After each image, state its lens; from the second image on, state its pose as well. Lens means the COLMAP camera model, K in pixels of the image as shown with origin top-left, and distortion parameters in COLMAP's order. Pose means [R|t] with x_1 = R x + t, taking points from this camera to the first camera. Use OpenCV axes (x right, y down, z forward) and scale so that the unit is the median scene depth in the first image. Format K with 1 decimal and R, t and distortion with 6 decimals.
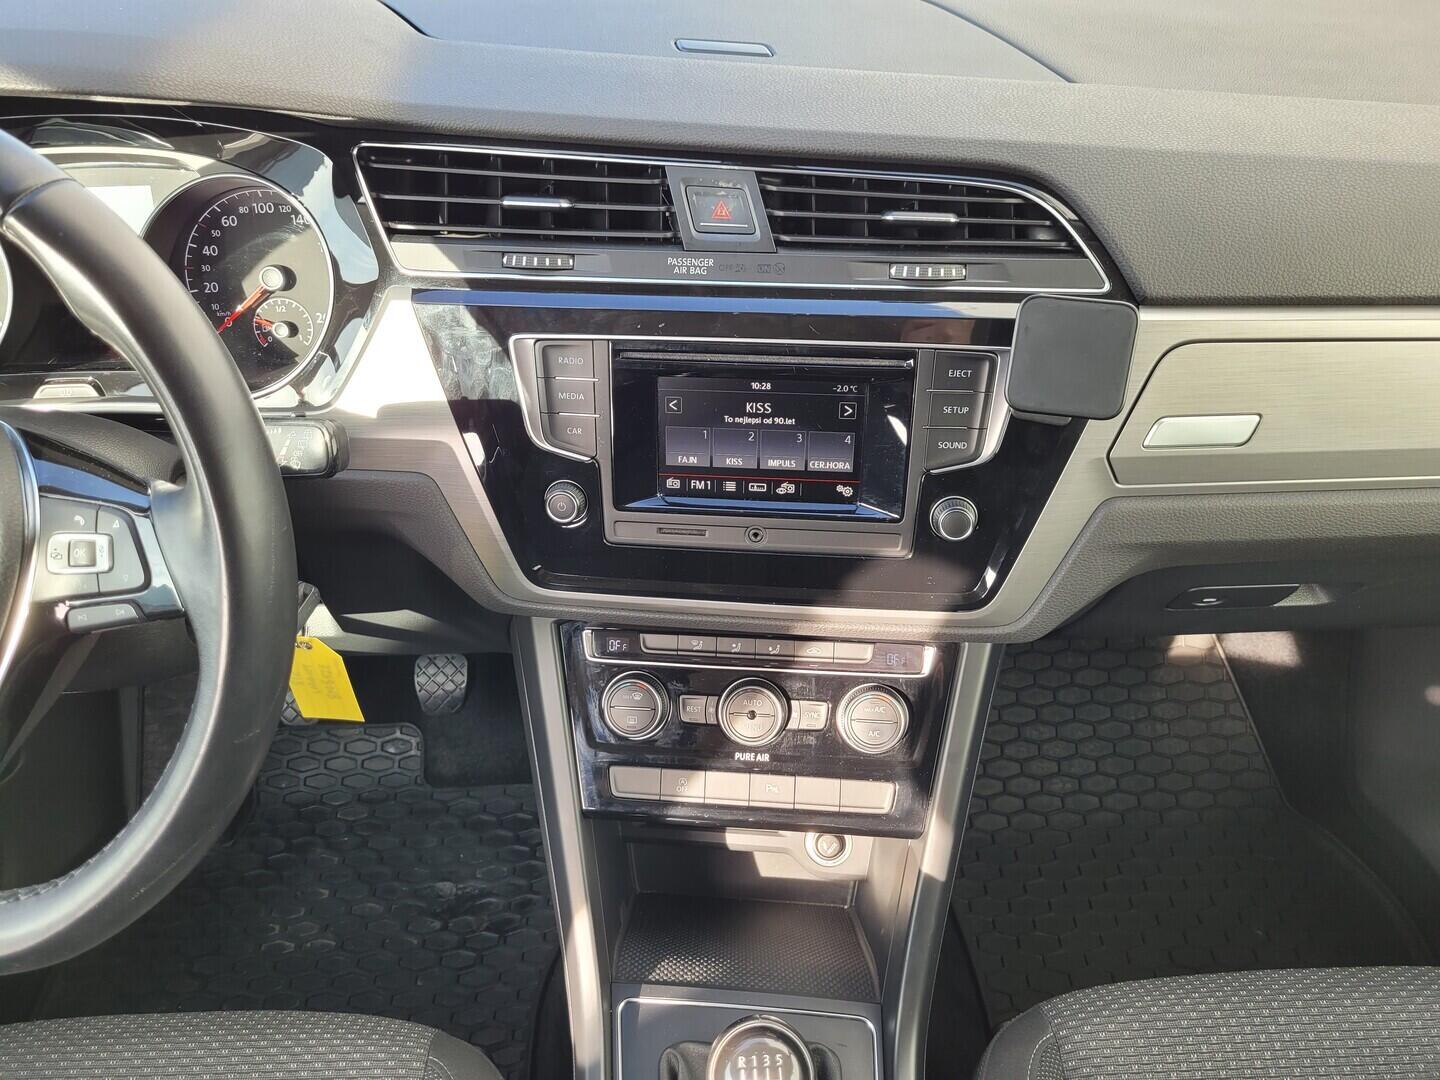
lens RADIAL K [[1109.8, 0, 704.0], [0, 1109.8, 513.0], [0, 0, 1]] dist [0.026898, -0.002109]
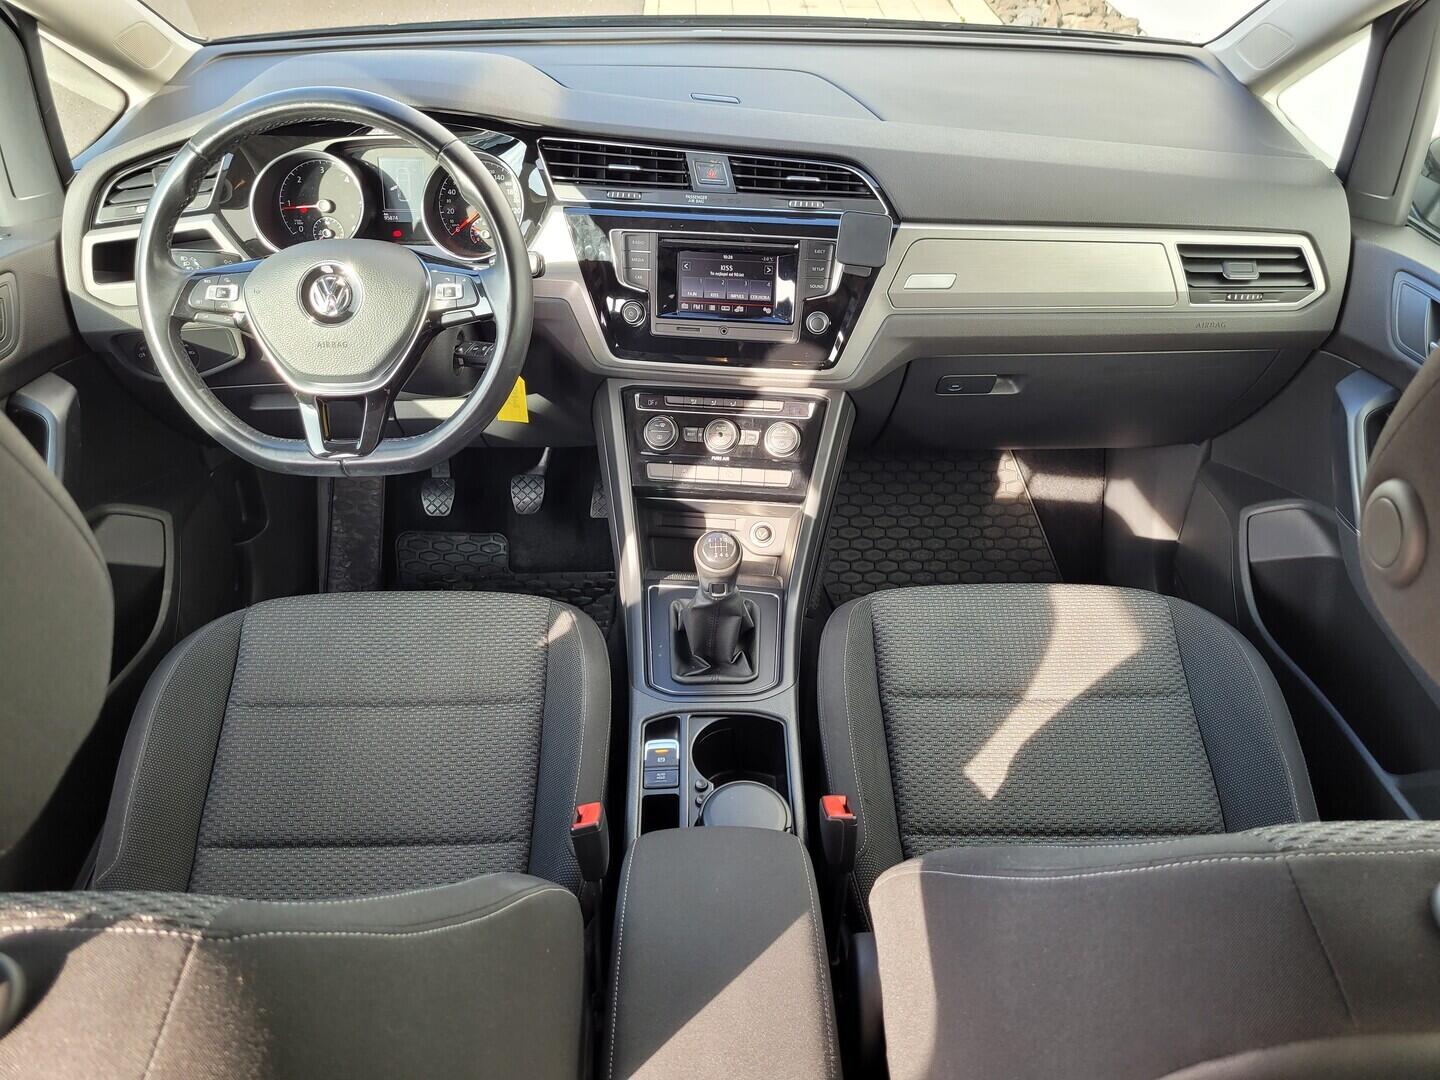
lens RADIAL K [[1092.6, 0, 716.0], [0, 1092.6, 519.8], [0, 0, 1]] dist [0.030427, -0.007755]
pose [[0.999455, 0.027077, 0.018891, 0.002277], [-0.026522, 0.999226, -0.029042, 0.382157], [-0.019662, 0.028525, 0.999400, -0.914388]]
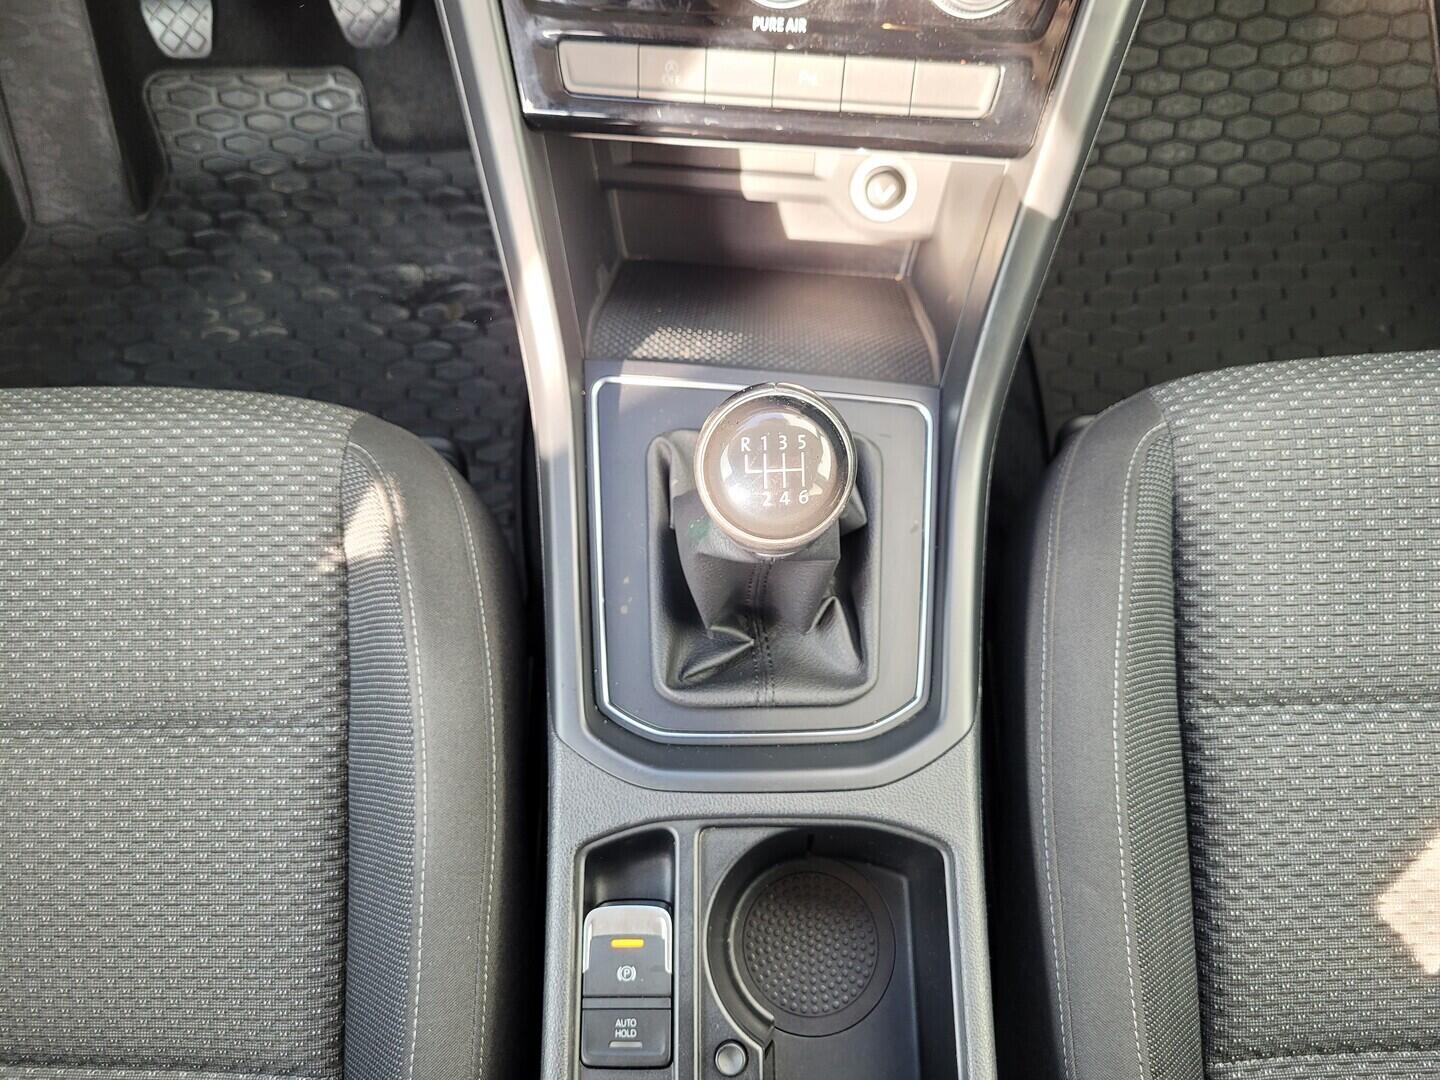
lens RADIAL K [[1129.4, 0, 723.7], [0, 1129.4, 536.6], [0, 0, 1]] dist [0.008063, -0.006318]
pose [[0.999904, 0.011019, -0.008346, 0.019896], [-0.005493, 0.870814, 0.491582, 0.156059], [0.012685, -0.491489, 0.870791, 0.289485]]
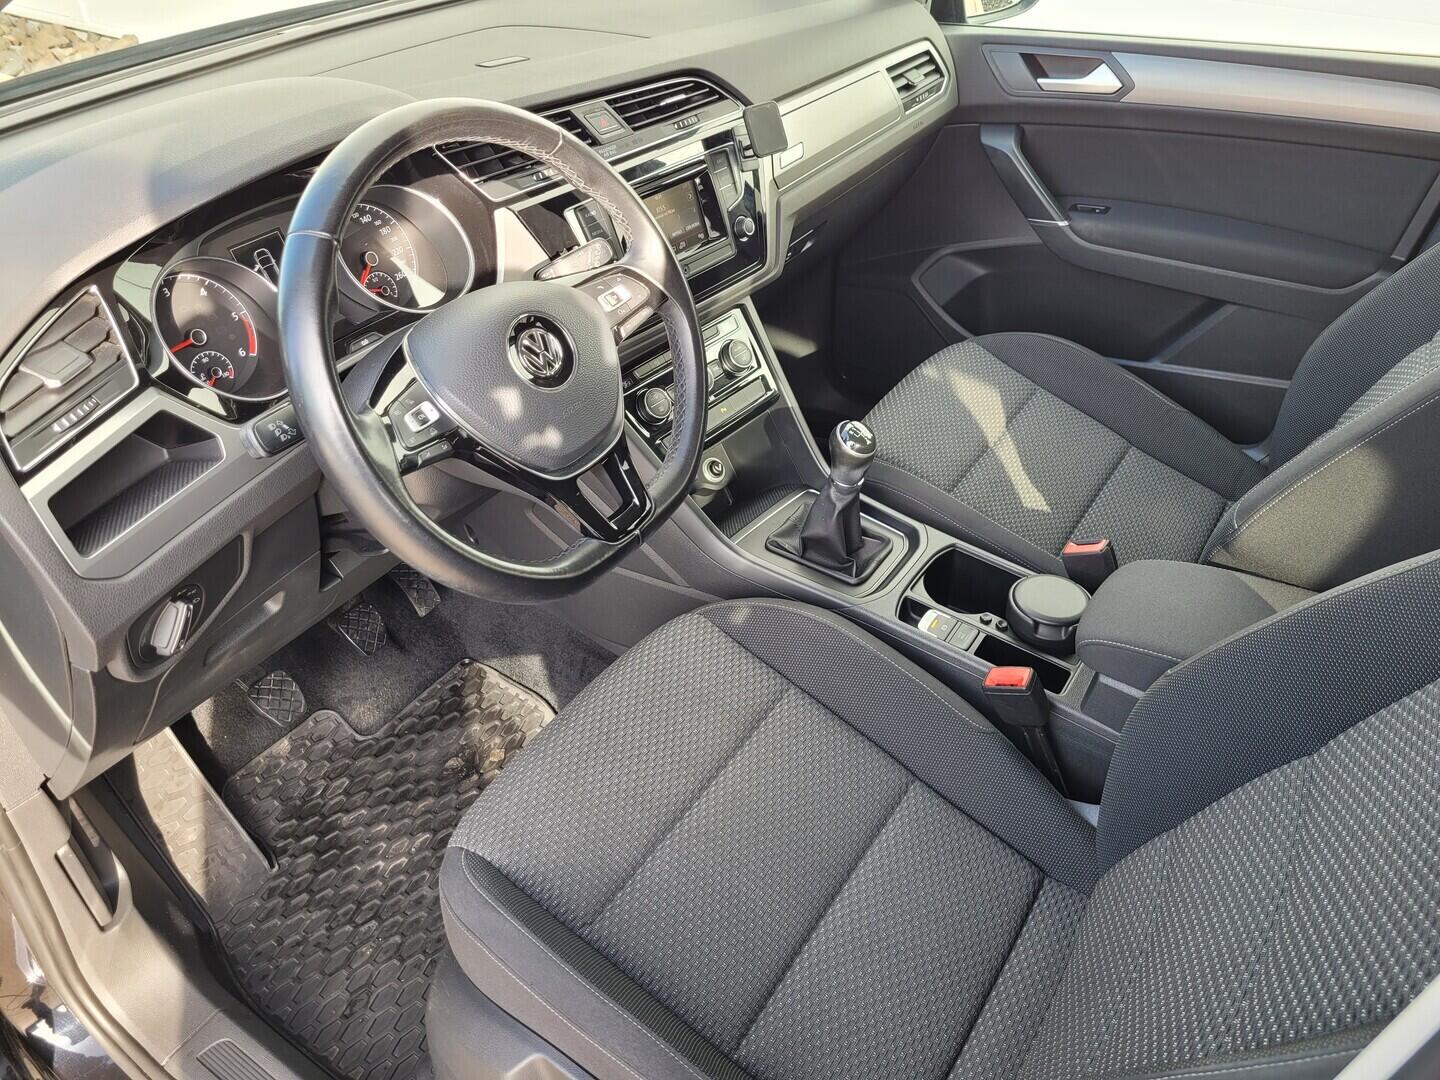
lens RADIAL K [[1092.6, 0, 716.0], [0, 1092.6, 519.8], [0, 0, 1]] dist [0.030427, -0.007755]
pose [[0.571083, -0.478816, 0.666783, -1.299334], [0.520707, 0.839235, 0.156682, 0.104724], [-0.634609, 0.257720, 0.728595, -0.322891]]
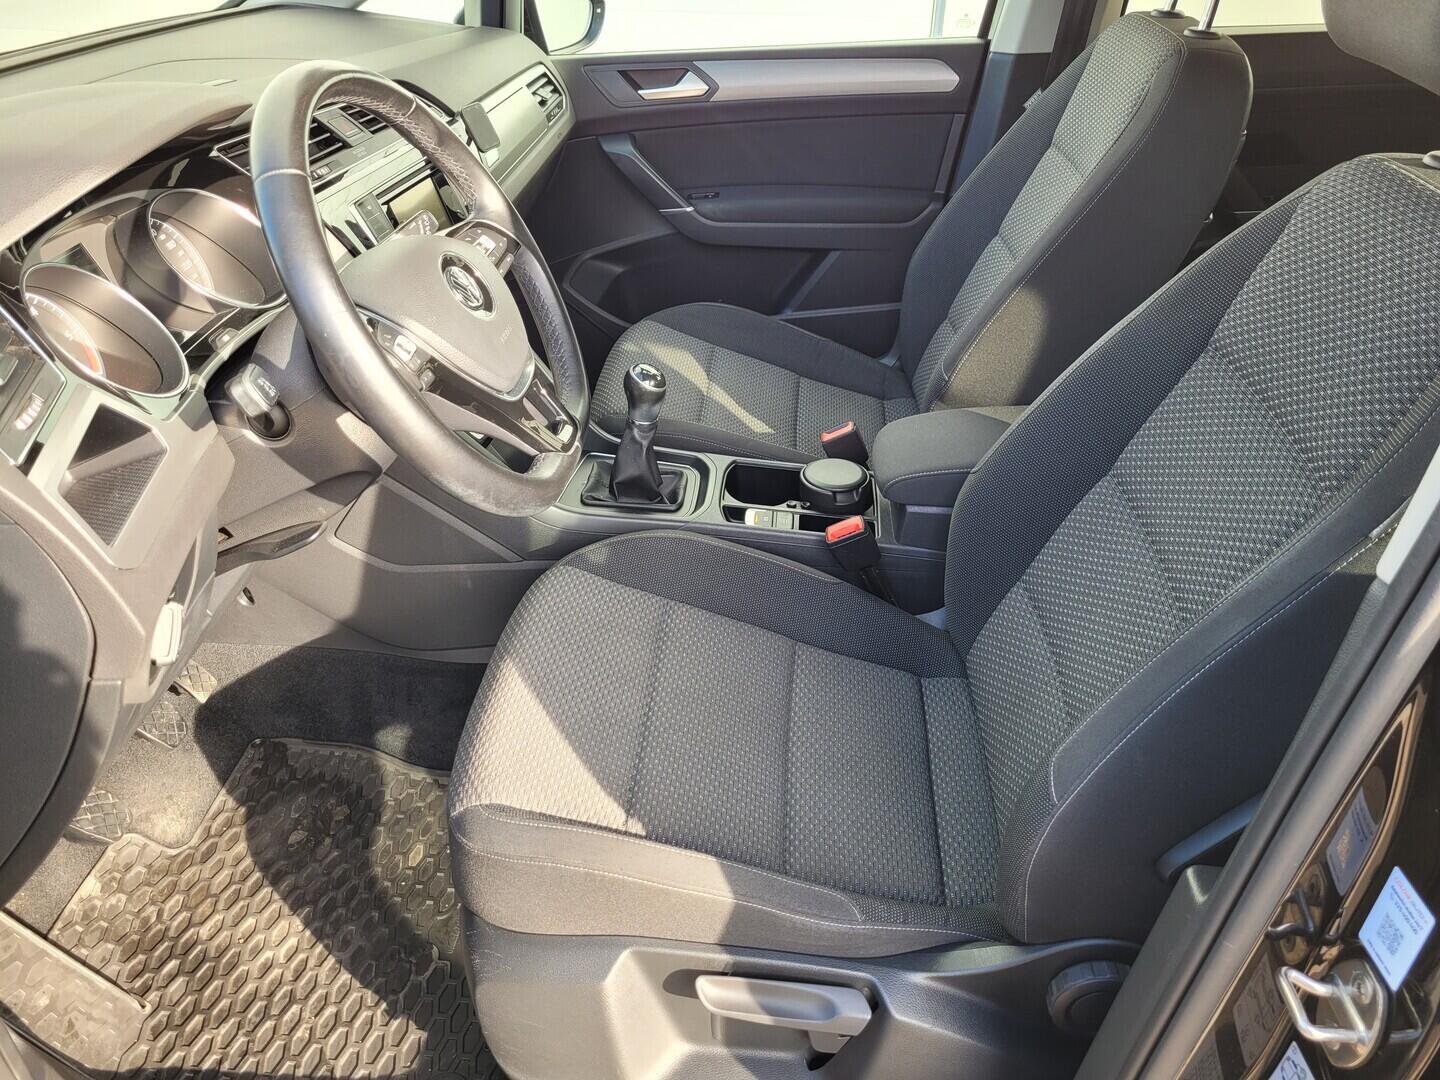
lens RADIAL K [[1092.6, 0, 716.0], [0, 1092.6, 519.8], [0, 0, 1]] dist [0.030427, -0.007755]
pose [[0.095370, -0.507541, 0.856333, -1.726091], [0.629848, 0.696923, 0.342913, -0.028356], [-0.770841, 0.506657, 0.386139, 0.049987]]
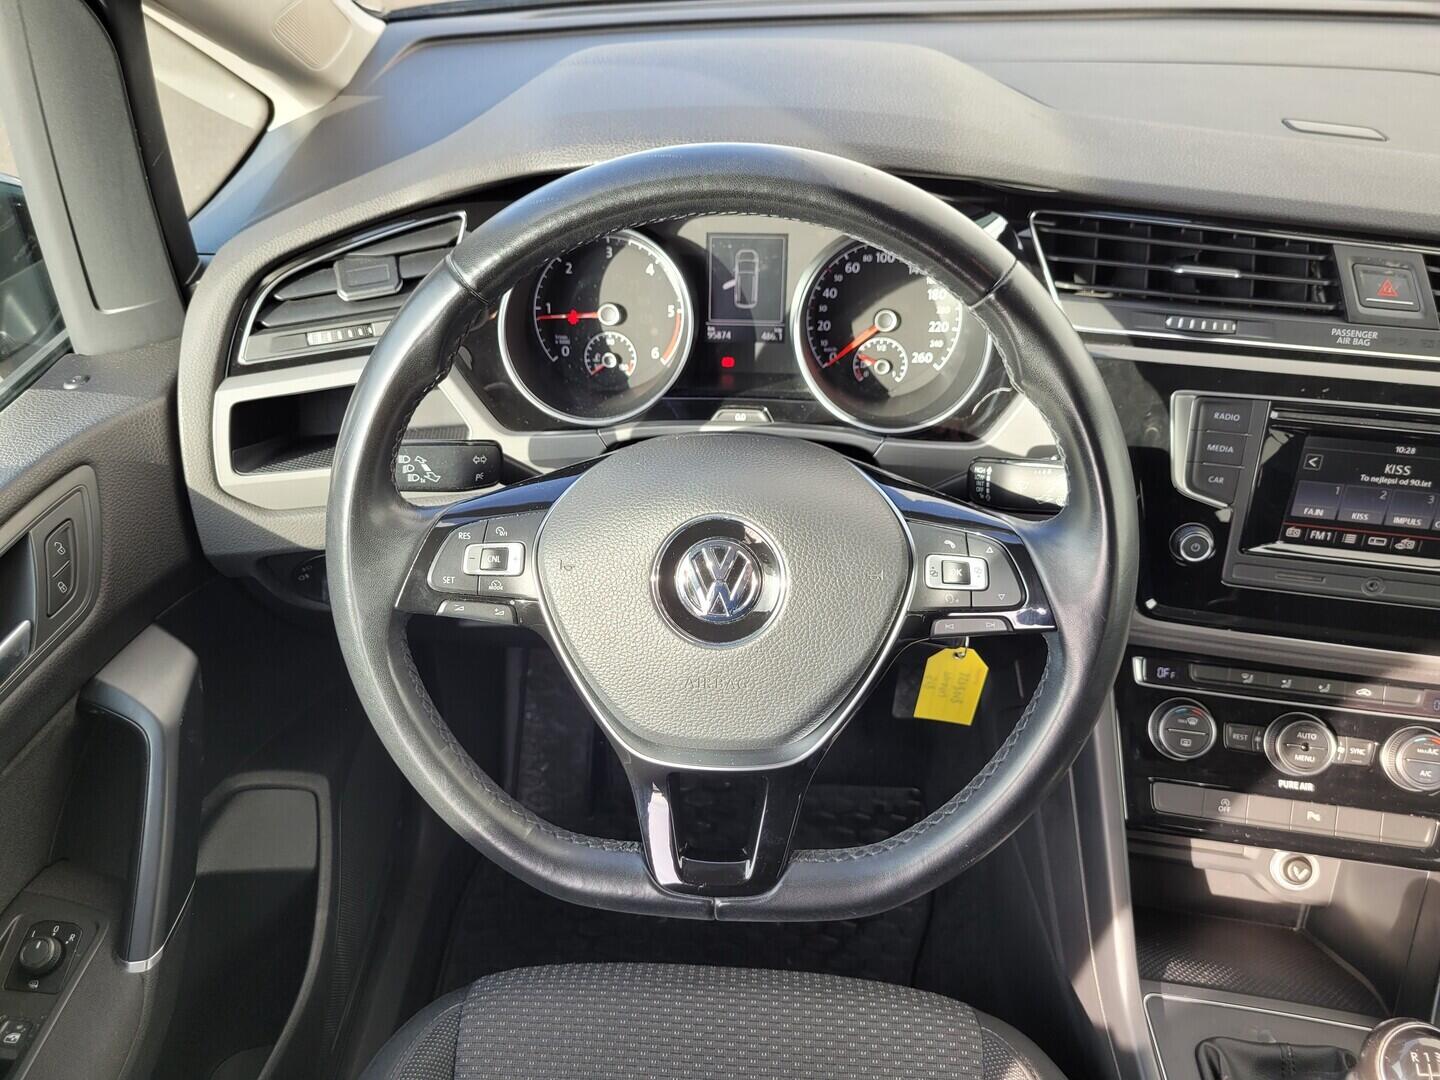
lens RADIAL K [[1116.8, 0, 700.2], [0, 1116.8, 540.9], [0, 0, 1]] dist [0.026923, -0.002673]
pose [[0.996241, 0.066352, -0.055695, -0.488197], [-0.065287, 0.997651, 0.020734, -0.002855], [0.056940, -0.017020, 0.998232, -0.124976]]
